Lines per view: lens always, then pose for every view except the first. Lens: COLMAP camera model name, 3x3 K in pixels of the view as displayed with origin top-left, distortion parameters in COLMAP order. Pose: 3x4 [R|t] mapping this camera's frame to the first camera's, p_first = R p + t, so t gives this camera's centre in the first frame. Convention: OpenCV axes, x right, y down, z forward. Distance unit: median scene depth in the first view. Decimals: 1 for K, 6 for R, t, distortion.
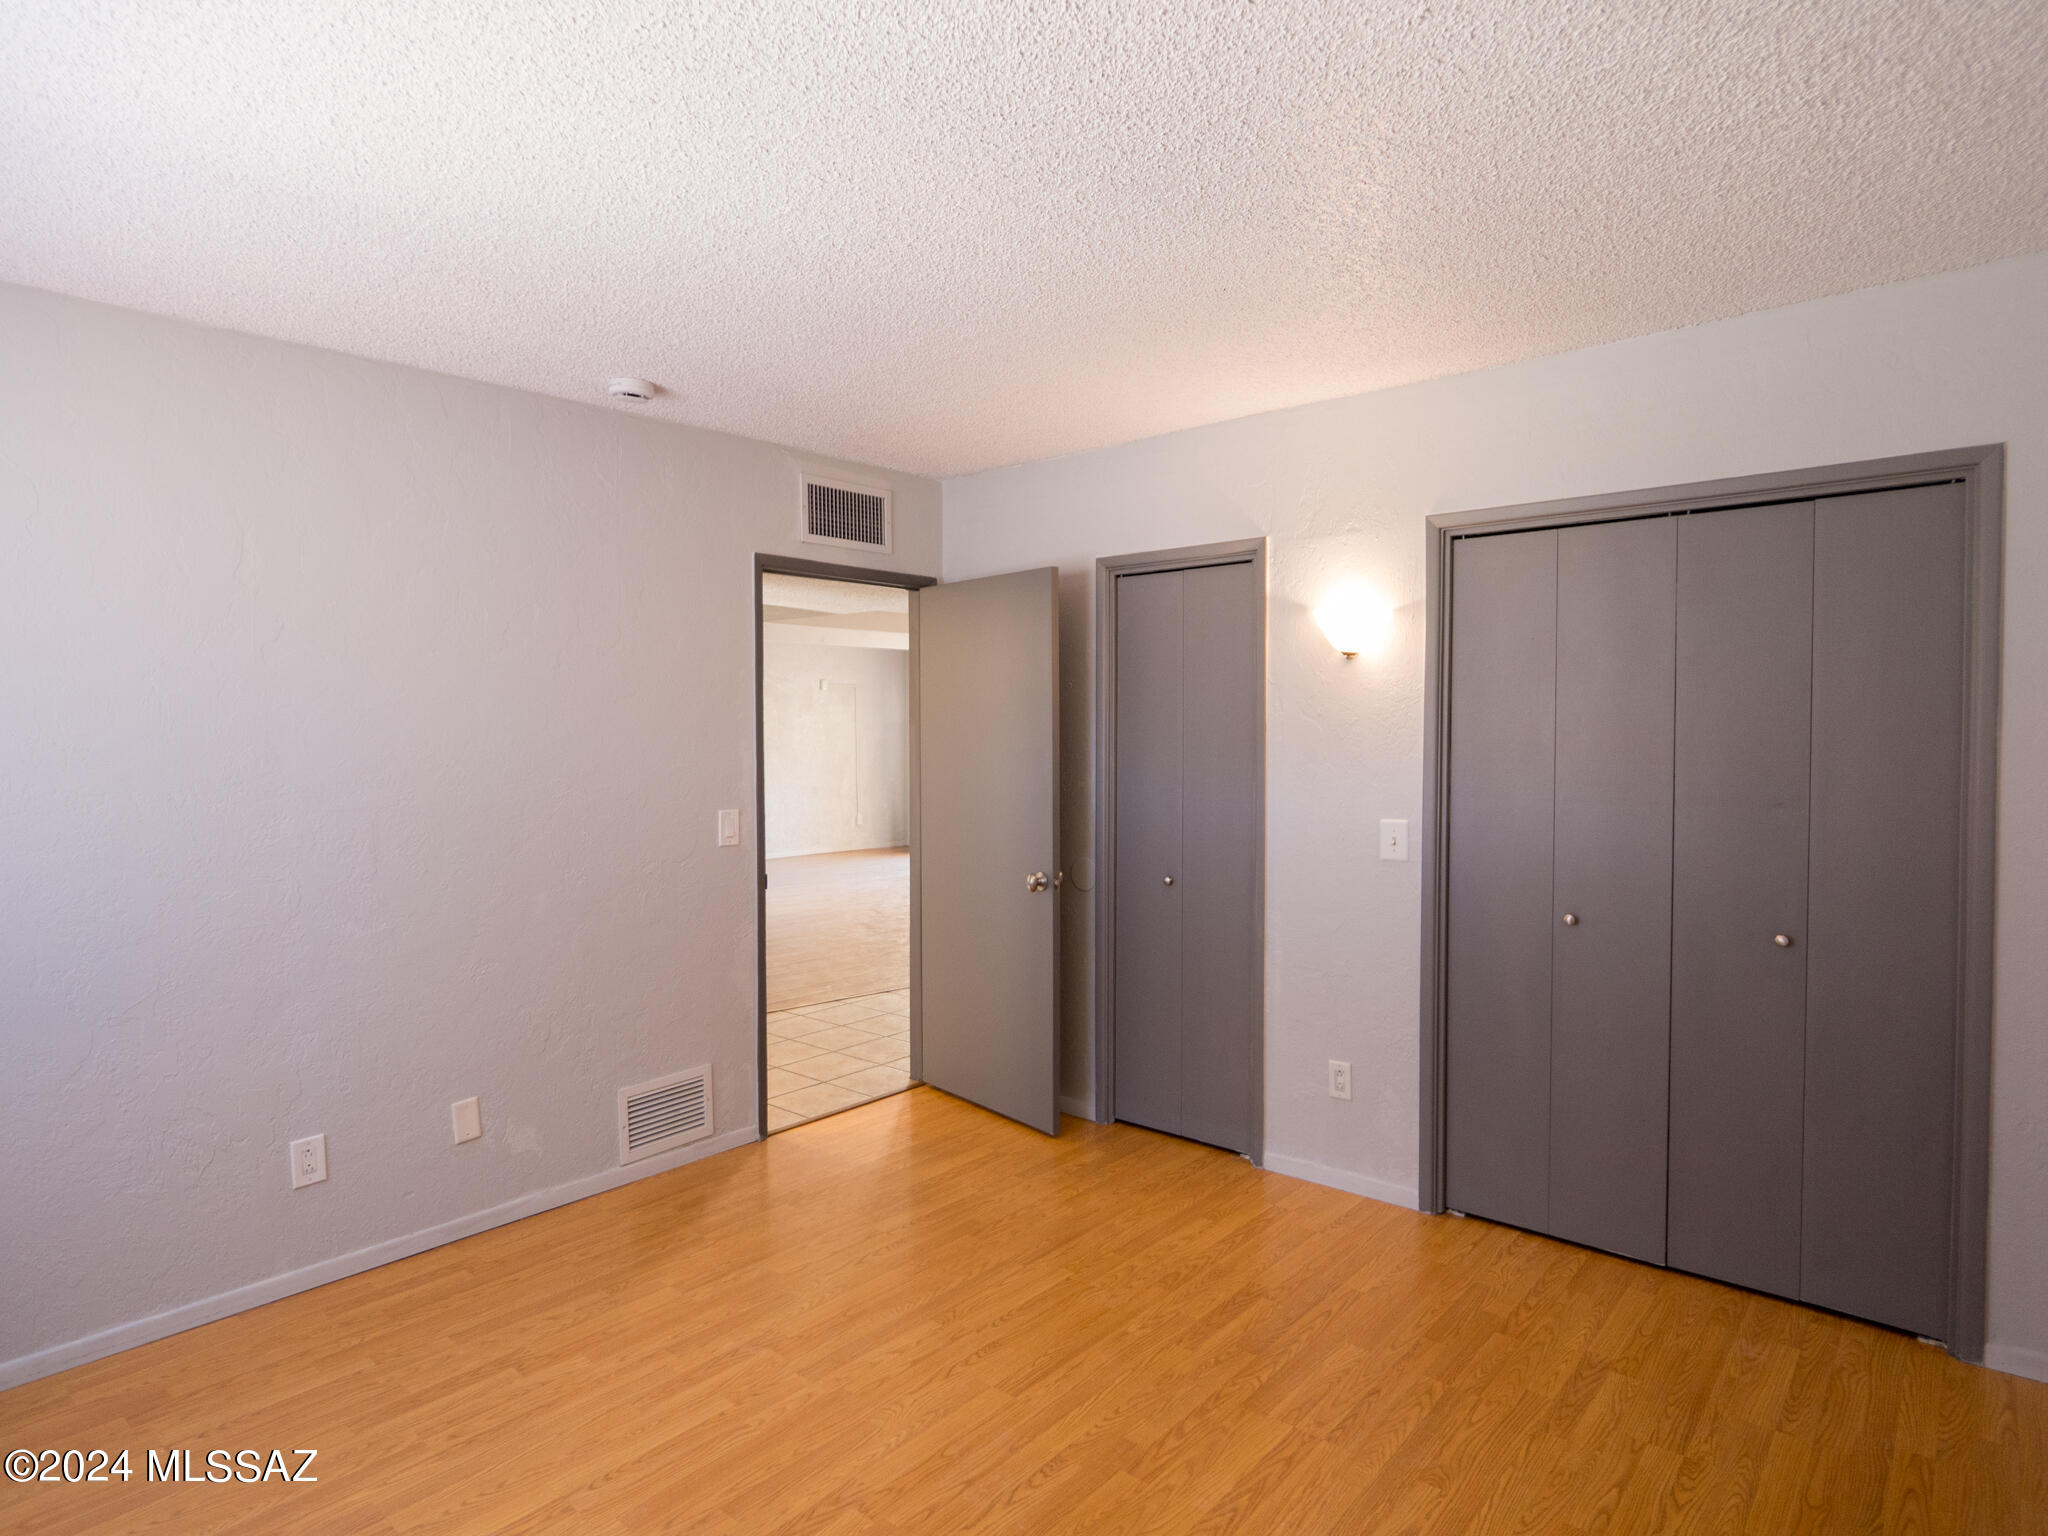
lens RADIAL K [[1124.2, 0, 1021.3], [0, 1124.2, 766.3], [0, 0, 1]] dist [-0.018713, 0.002777]
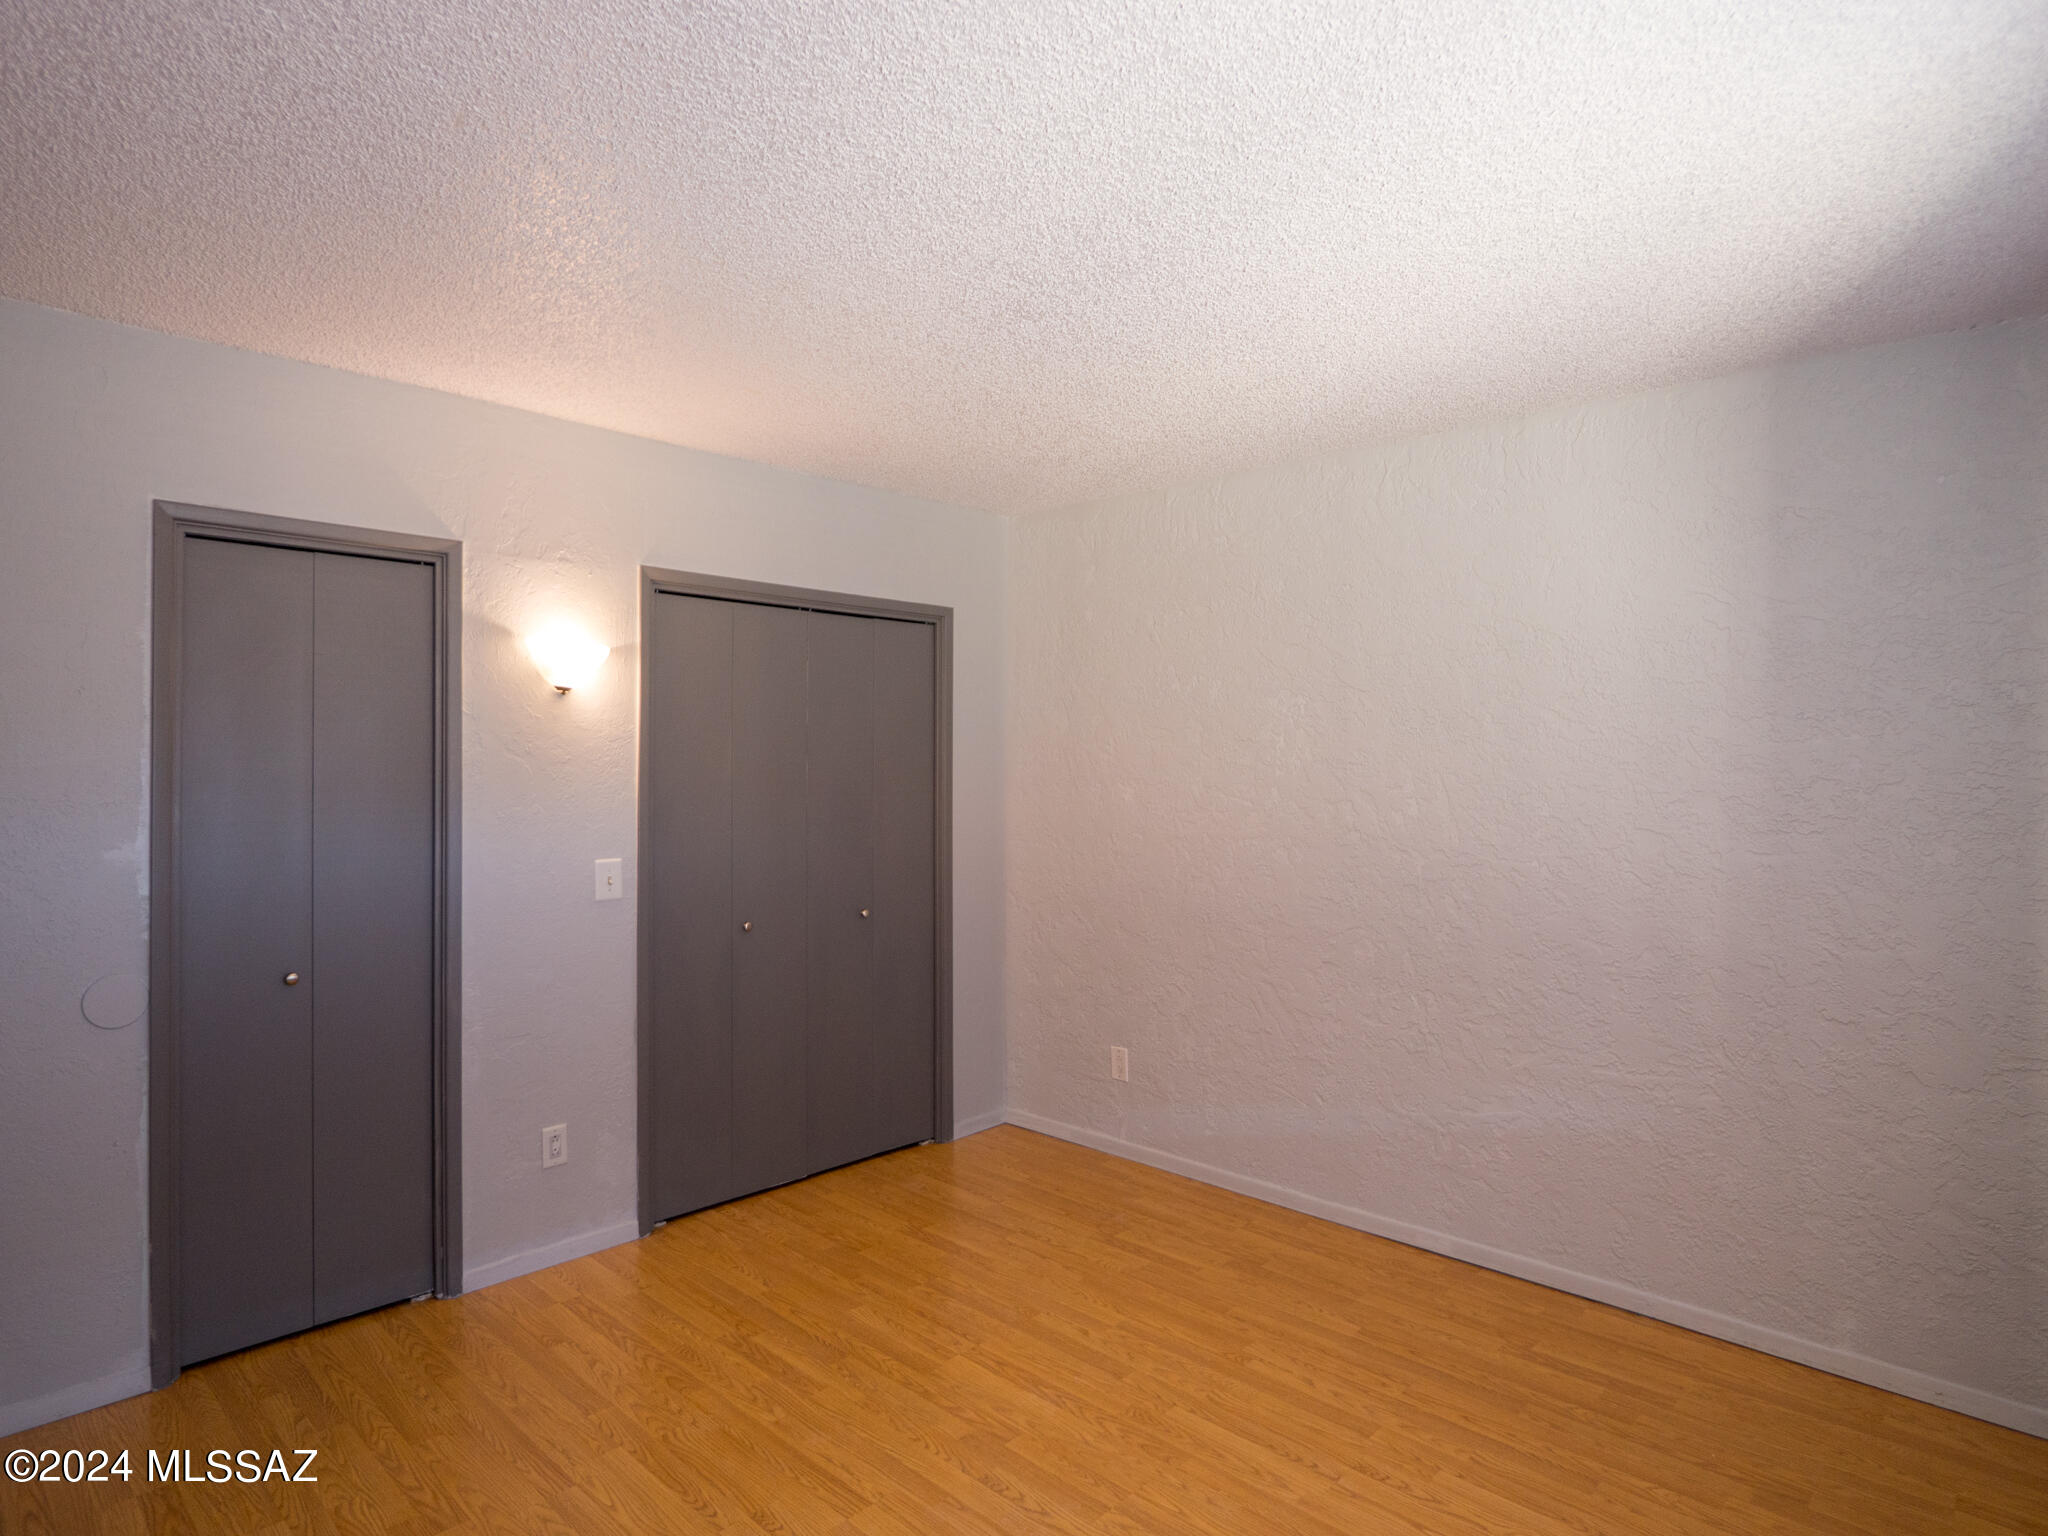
lens RADIAL K [[1124.2, 0, 1009.9], [0, 1124.2, 774.2], [0, 0, 1]] dist [-0.018713, 0.002777]
pose [[0.064667, -0.001502, 0.997906, -0.646792], [0.028615, 0.999590, -0.000350, -0.017787], [-0.997497, 0.028578, 0.064684, 0.583081]]
